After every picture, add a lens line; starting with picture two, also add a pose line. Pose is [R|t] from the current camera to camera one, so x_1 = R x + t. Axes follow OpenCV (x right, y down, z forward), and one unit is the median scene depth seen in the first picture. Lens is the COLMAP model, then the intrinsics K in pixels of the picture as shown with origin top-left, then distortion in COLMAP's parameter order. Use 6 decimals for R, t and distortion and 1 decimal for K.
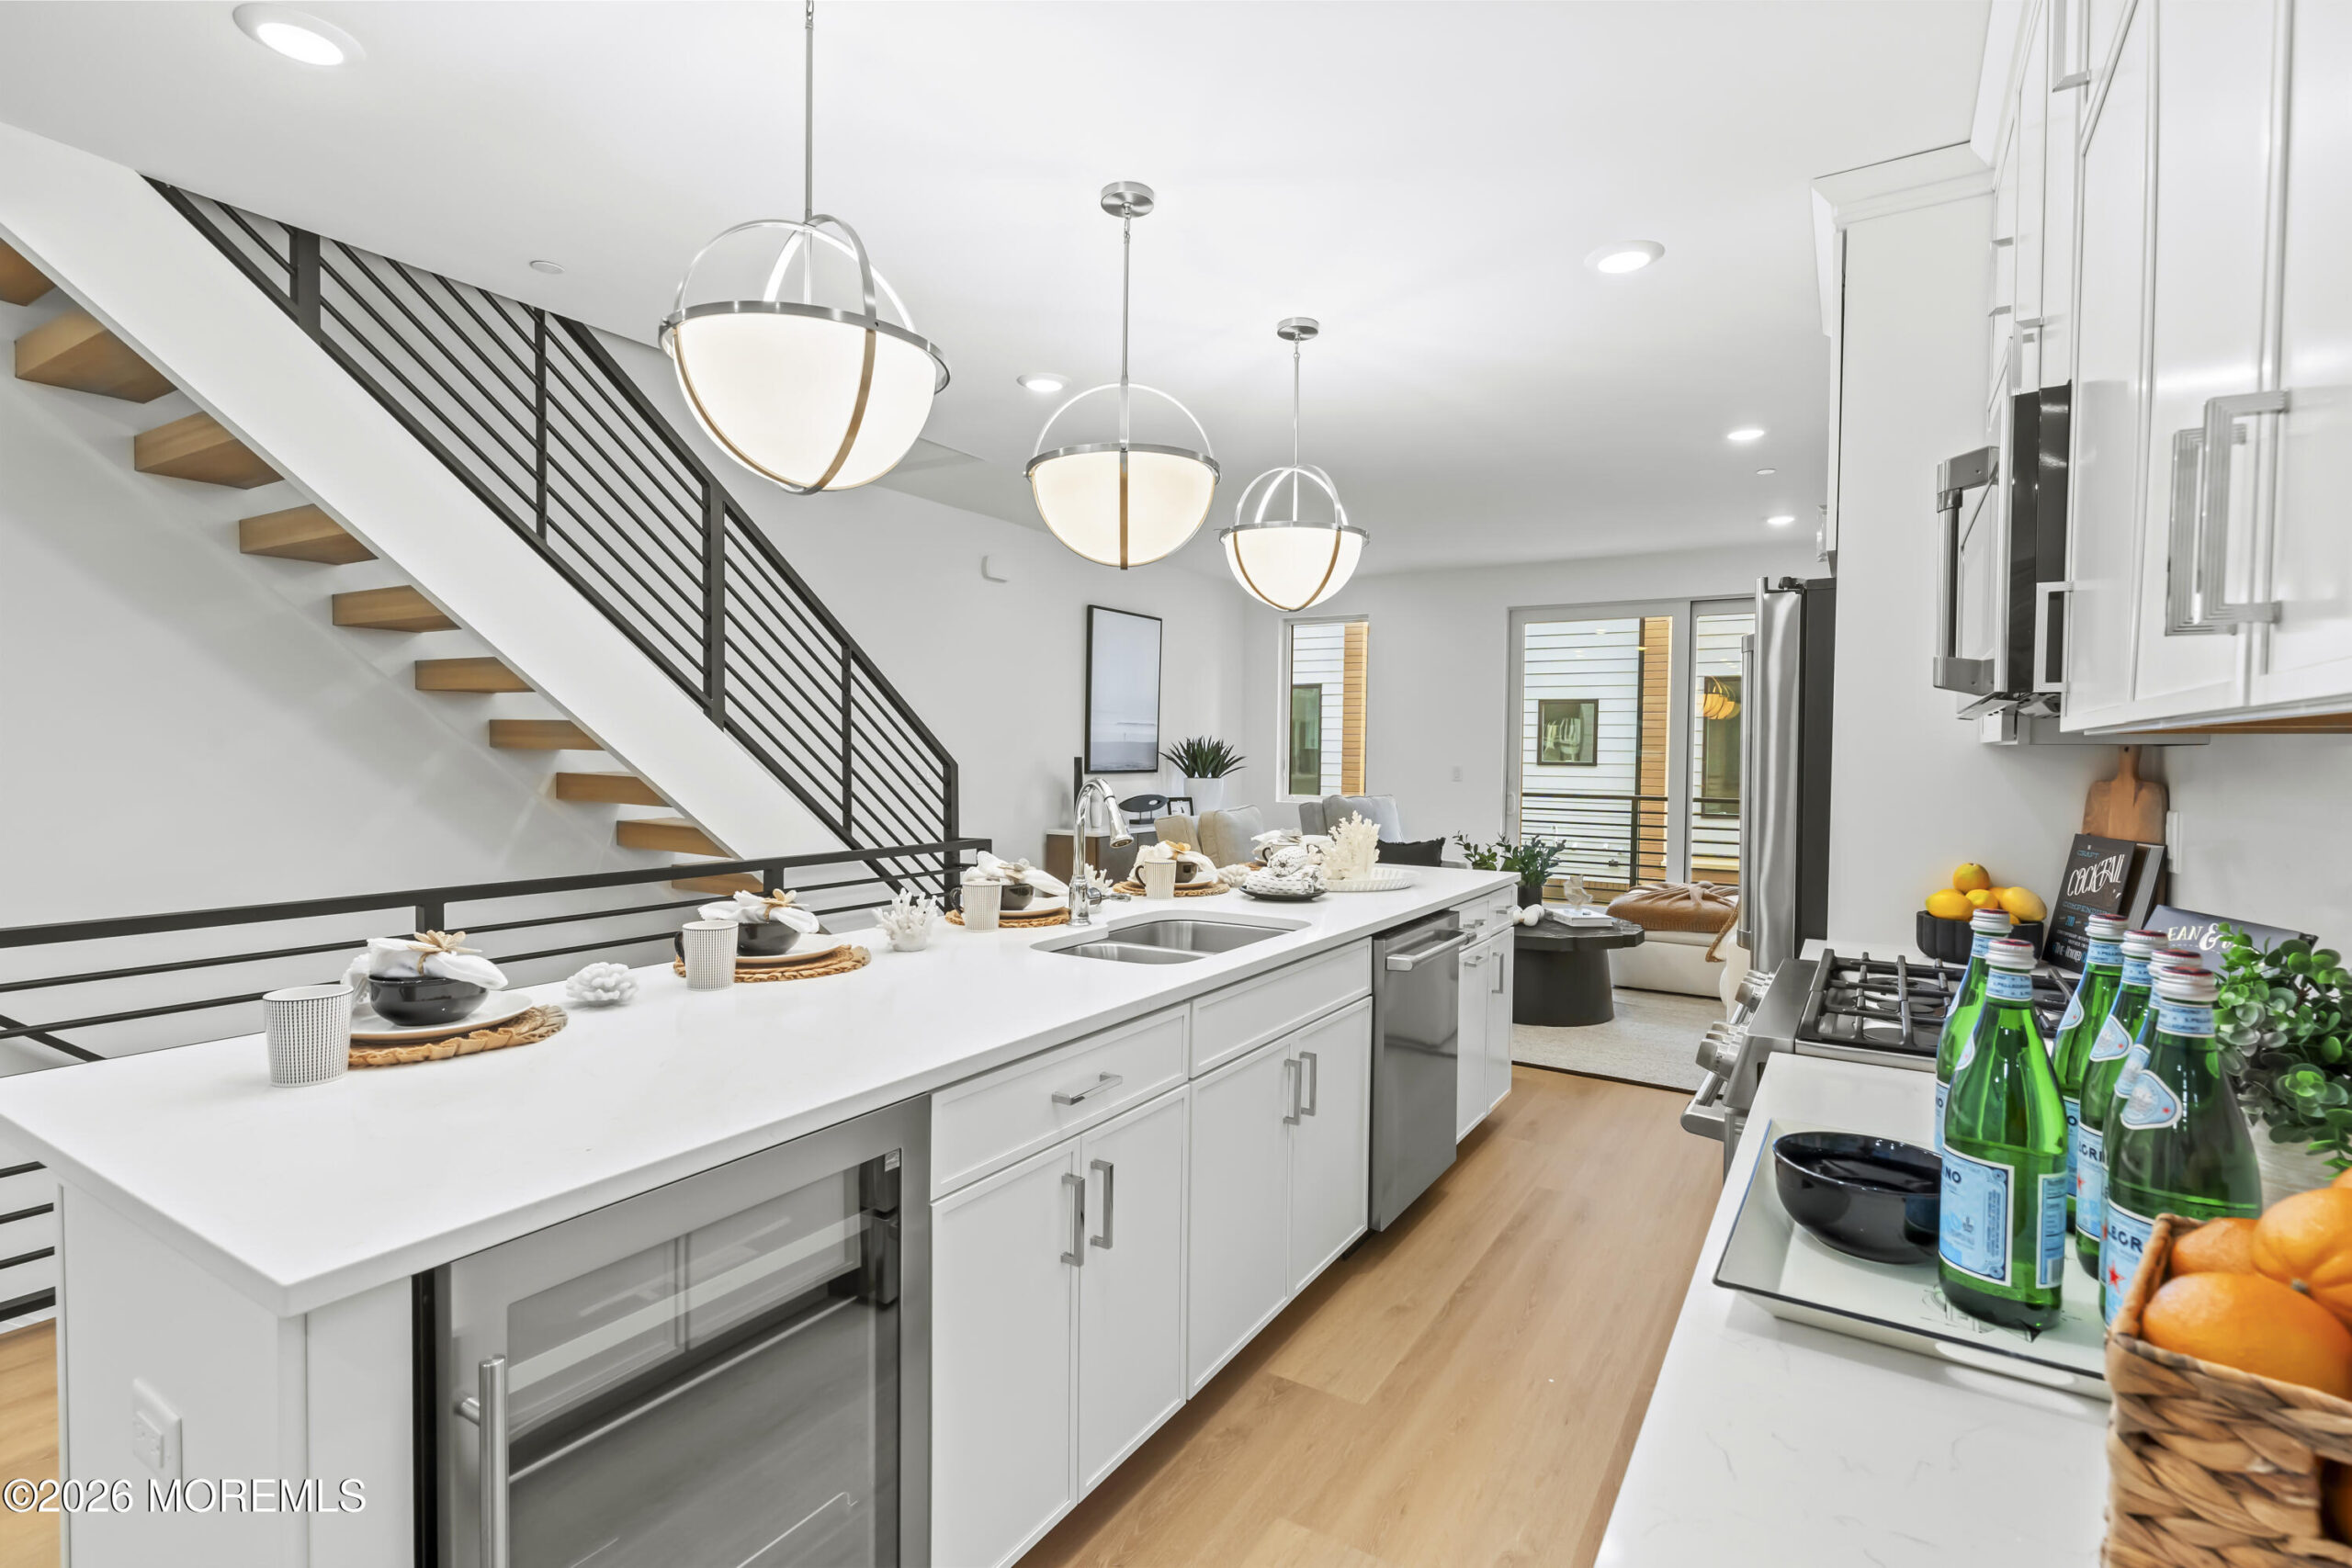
lens RADIAL K [[1108.0, 0, 1176.0], [0, 1108.0, 784.0], [0, 0, 1]] dist [0.002262, 0.000323]
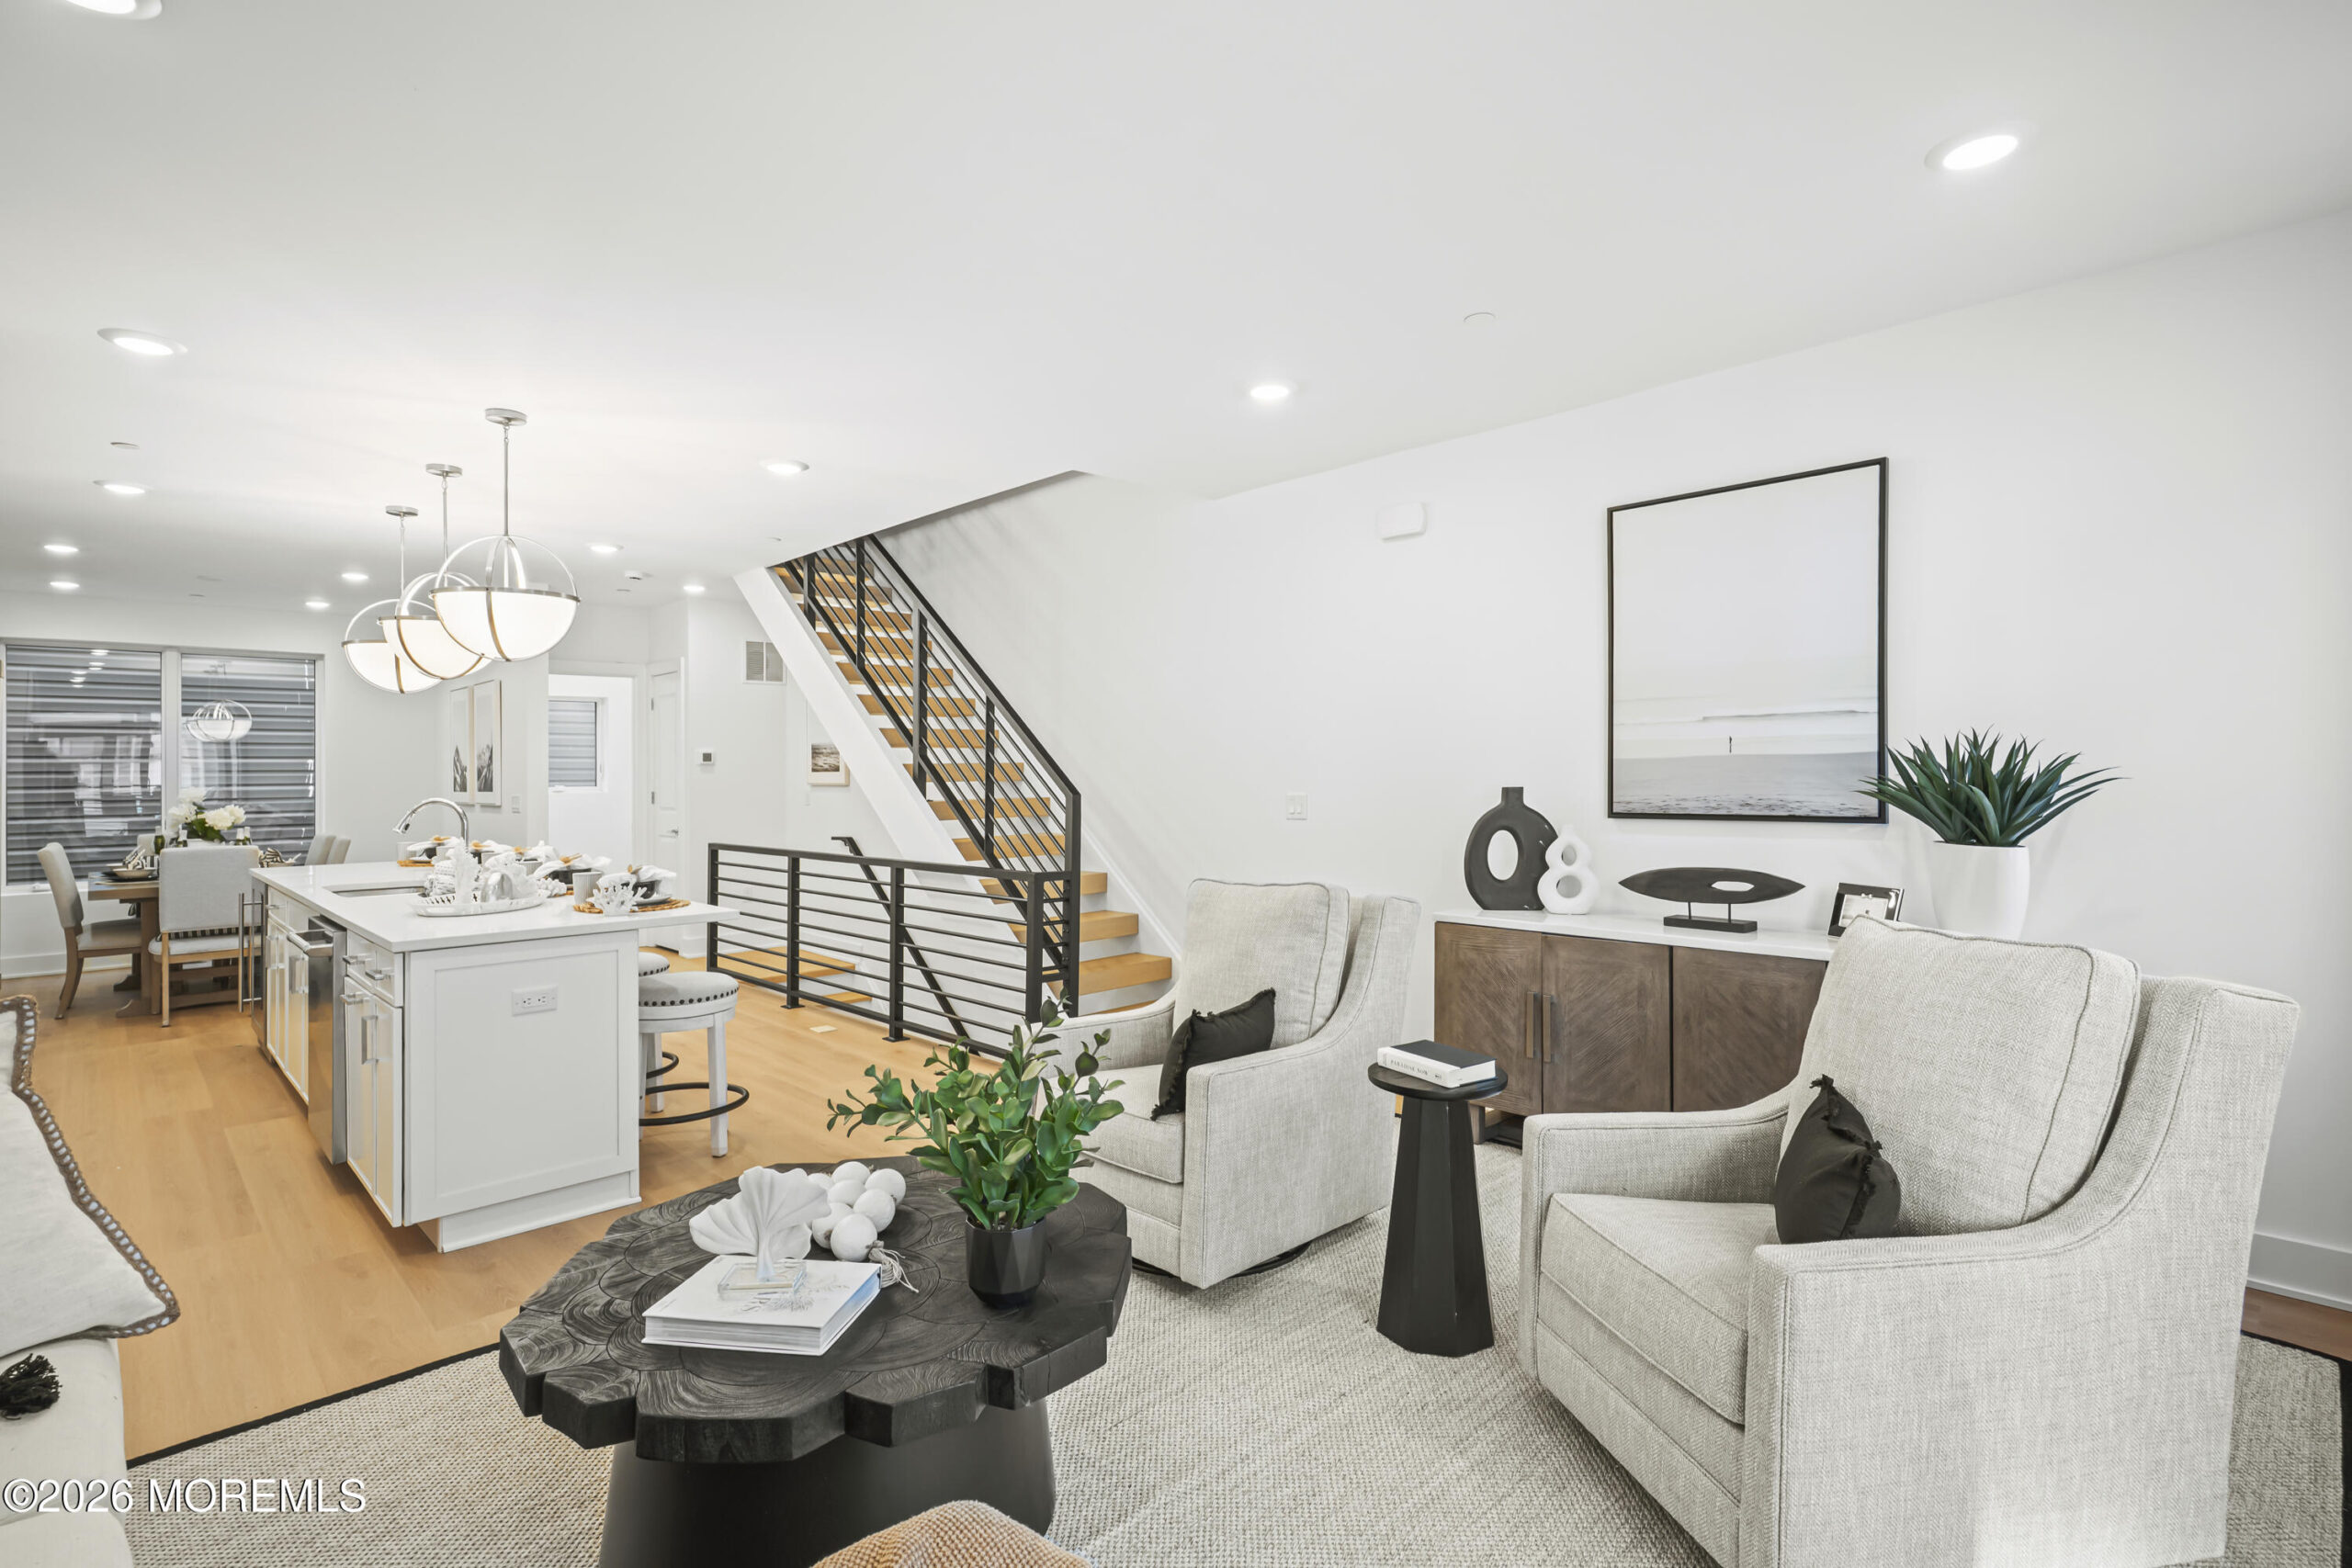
lens RADIAL K [[1107.0, 0, 1177.1], [0, 1107.0, 764.1], [0, 0, 1]] dist [0.001503, 0.000333]
pose [[-0.238726, -0.021650, -0.970846, 0.799529], [-0.025206, 0.999553, -0.016092, -0.034206], [0.970760, 0.020630, -0.239165, 1.480973]]
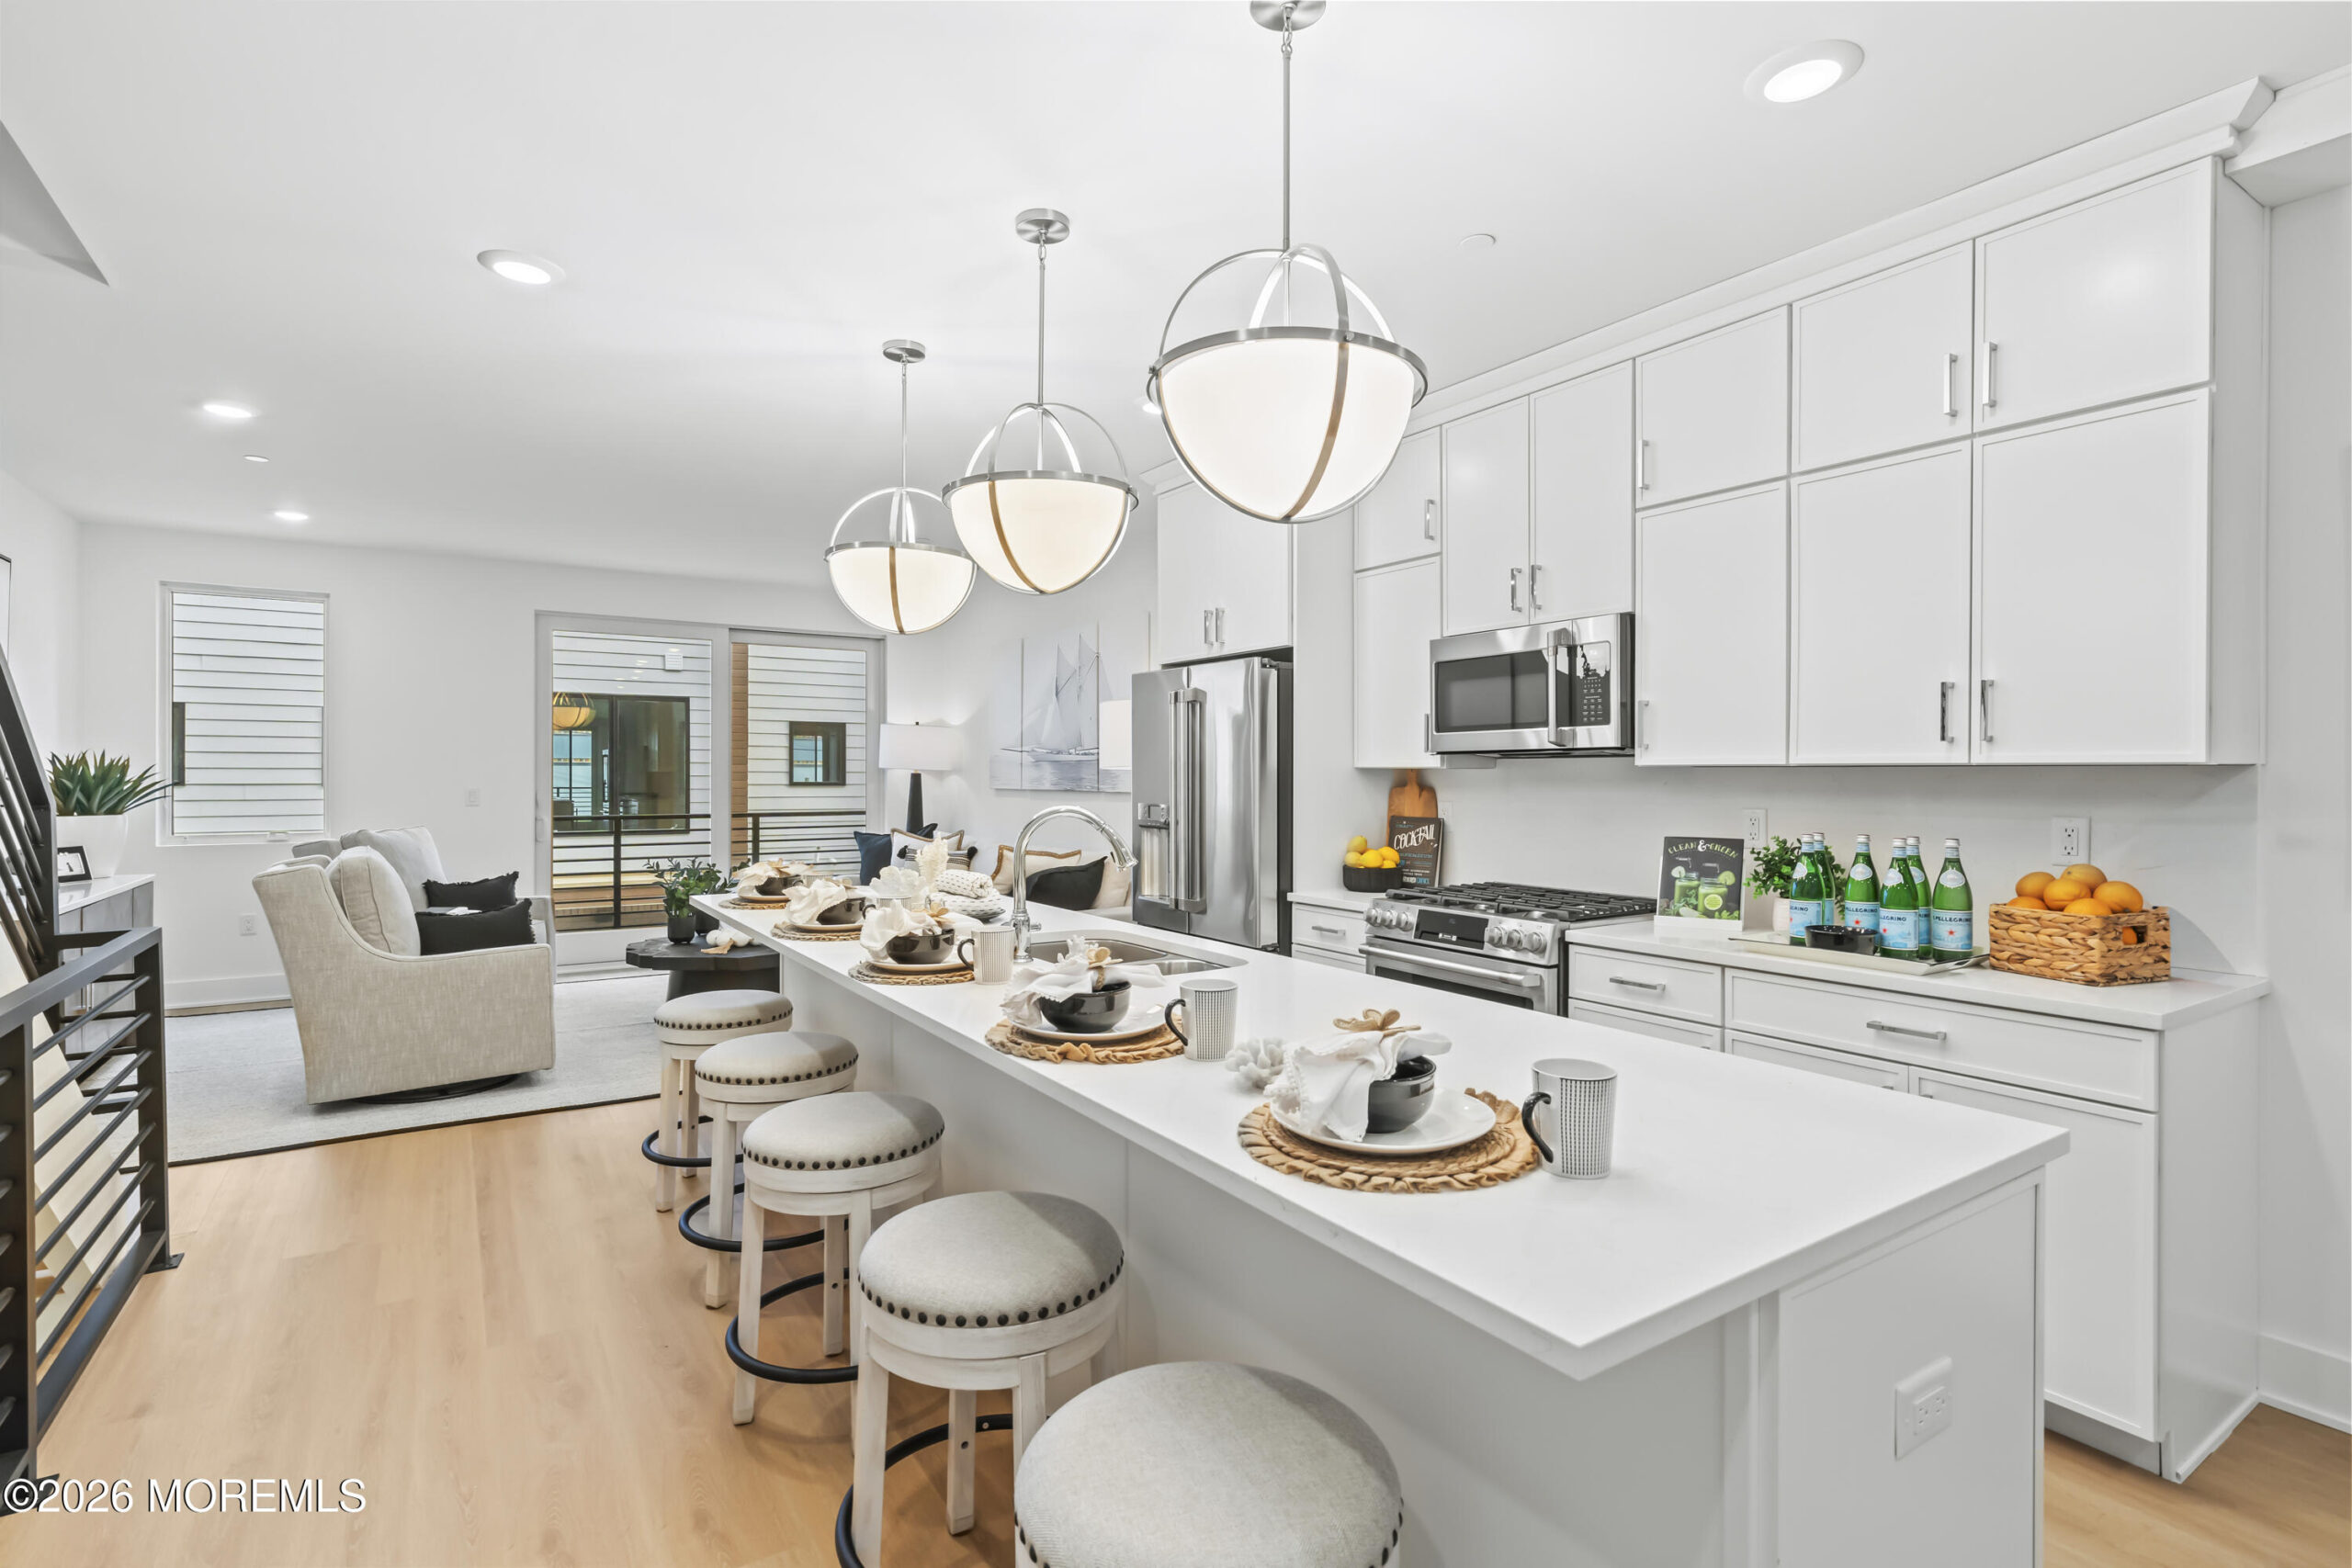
lens RADIAL K [[1108.0, 0, 1176.0], [0, 1108.0, 784.0], [0, 0, 1]] dist [0.002262, 0.000323]
pose [[0.423943, -0.017901, 0.905512, -0.520749], [0.030151, 0.999529, 0.005643, -0.015451], [-0.905187, 0.024910, 0.424283, 0.275735]]
